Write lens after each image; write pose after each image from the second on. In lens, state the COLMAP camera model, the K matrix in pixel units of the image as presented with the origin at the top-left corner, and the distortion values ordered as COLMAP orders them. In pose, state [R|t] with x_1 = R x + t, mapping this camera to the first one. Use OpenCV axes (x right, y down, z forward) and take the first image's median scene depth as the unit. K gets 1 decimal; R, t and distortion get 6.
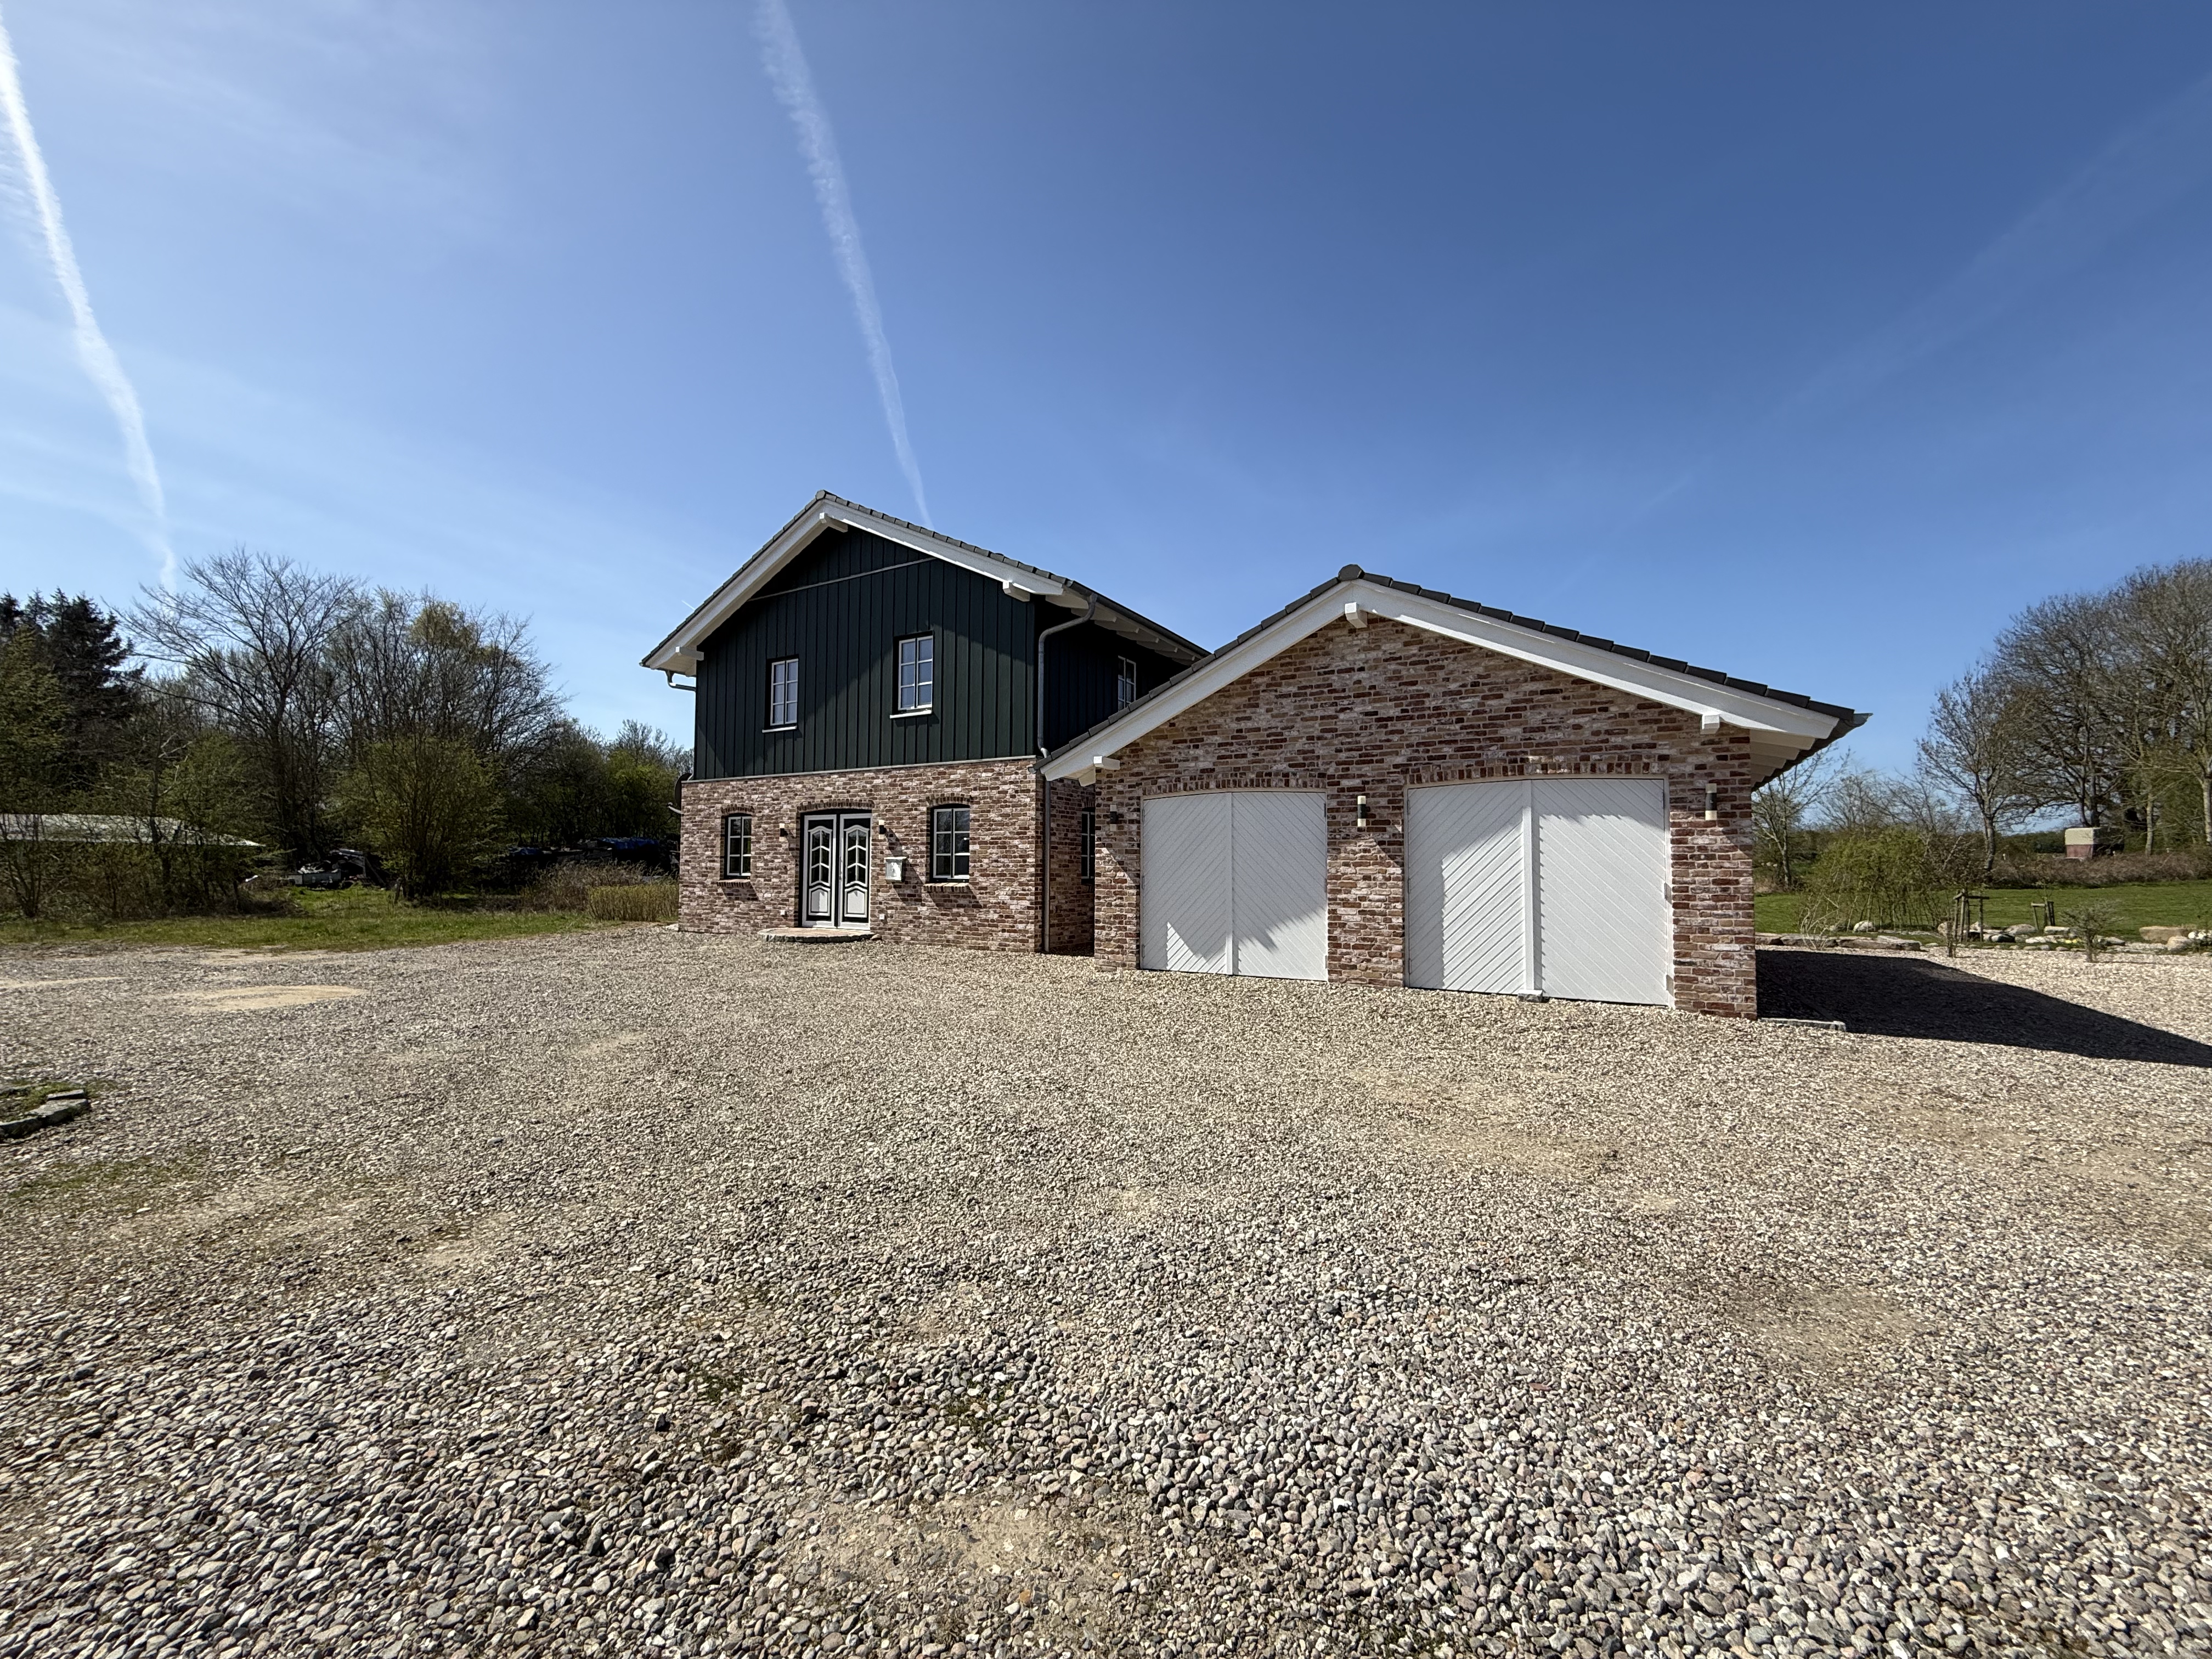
lens RADIAL K [[881.8, 0, 1112.4], [0, 881.8, 824.0], [0, 0, 1]] dist [0.001301, 0.000737]
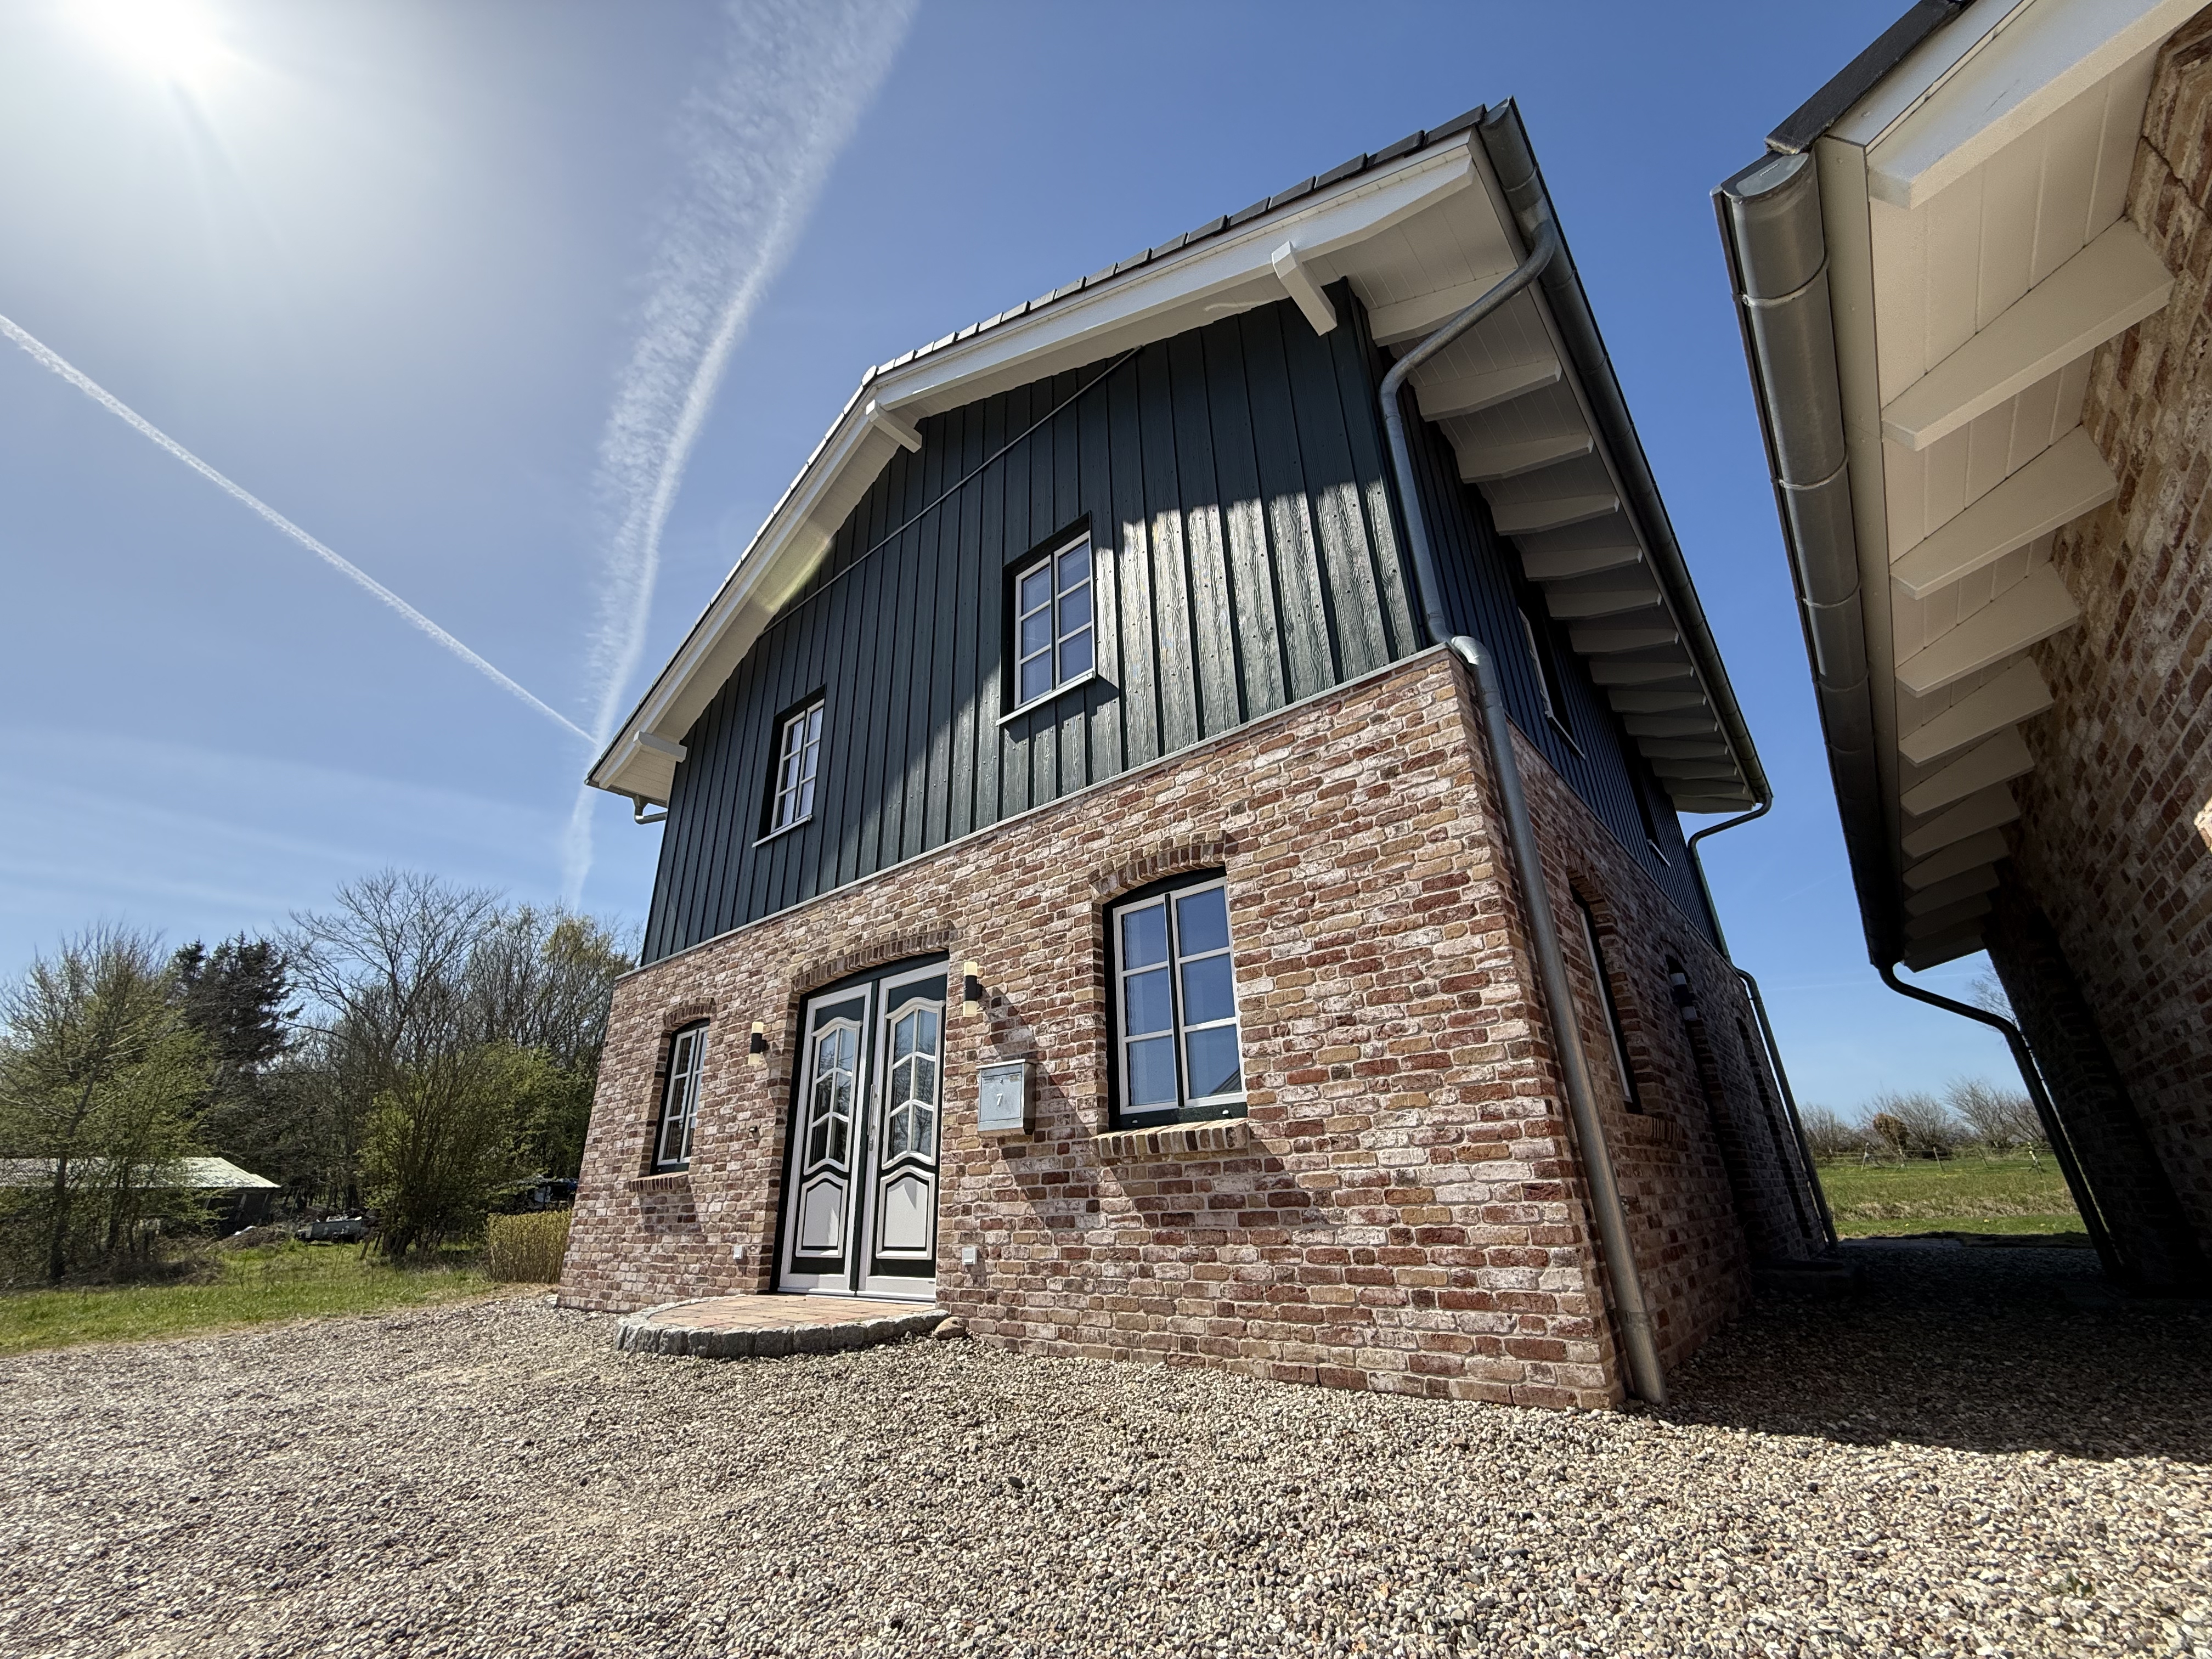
lens RADIAL K [[881.8, 0, 1112.3], [0, 881.8, 827.0], [0, 0, 1]] dist [0.001301, 0.000737]
pose [[0.984230, -0.102573, -0.144119, -0.198797], [0.047140, 0.937344, -0.345200, 0.097880], [0.170497, 0.332963, 0.927398, 0.889328]]
